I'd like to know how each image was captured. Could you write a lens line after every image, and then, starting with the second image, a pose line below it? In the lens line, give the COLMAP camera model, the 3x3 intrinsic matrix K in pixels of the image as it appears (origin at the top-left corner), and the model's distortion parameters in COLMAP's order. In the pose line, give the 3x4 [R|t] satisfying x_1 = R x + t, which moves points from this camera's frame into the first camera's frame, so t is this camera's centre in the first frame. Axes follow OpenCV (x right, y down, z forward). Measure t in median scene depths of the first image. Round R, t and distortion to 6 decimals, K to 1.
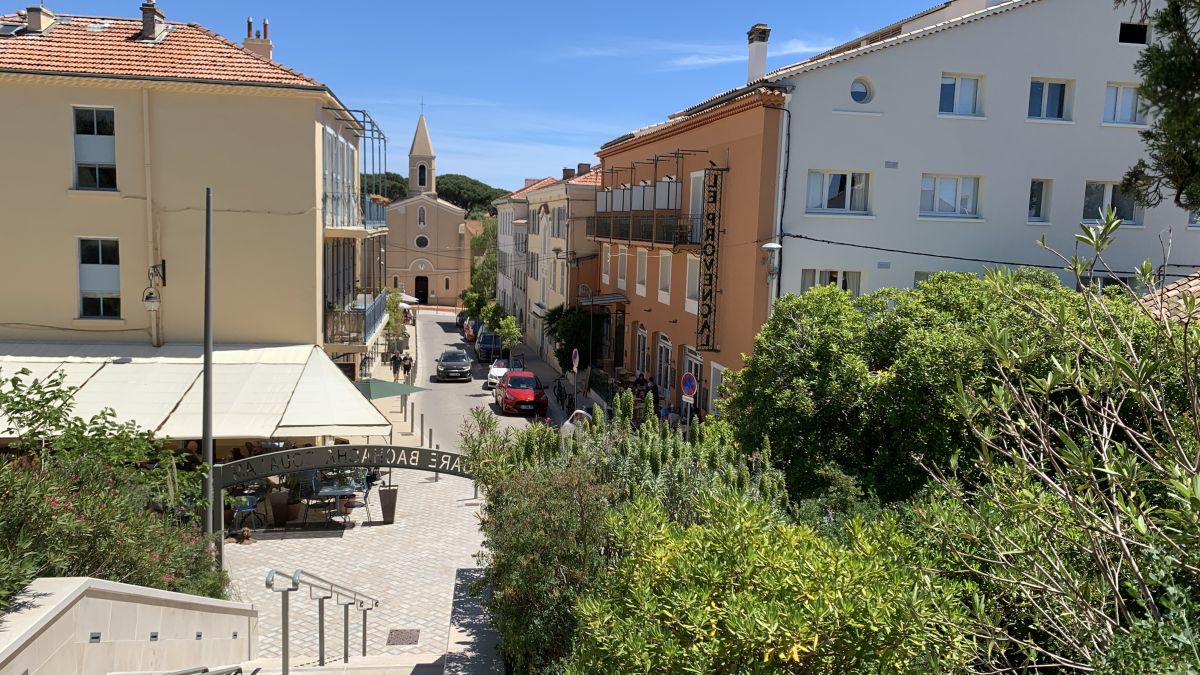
lens RADIAL K [[922.5, 0, 600.0], [0, 922.5, 337.5], [0, 0, 1]] dist [0.002335, -0.084504]
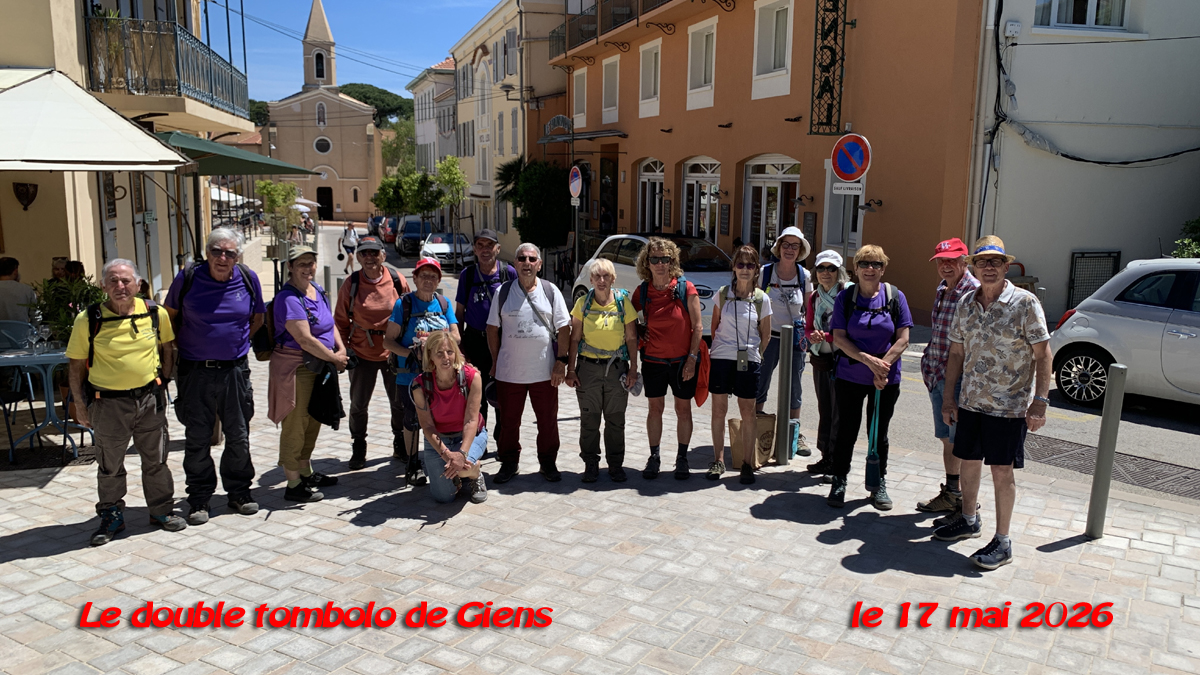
lens RADIAL K [[922.5, 0, 600.0], [0, 922.5, 337.5], [0, 0, 1]] dist [0.002335, -0.084504]
pose [[0.995352, -0.038787, 0.088152, -0.040266], [0.033744, 0.997746, 0.058001, 0.053398], [-0.090203, -0.054757, 0.994417, 0.238035]]
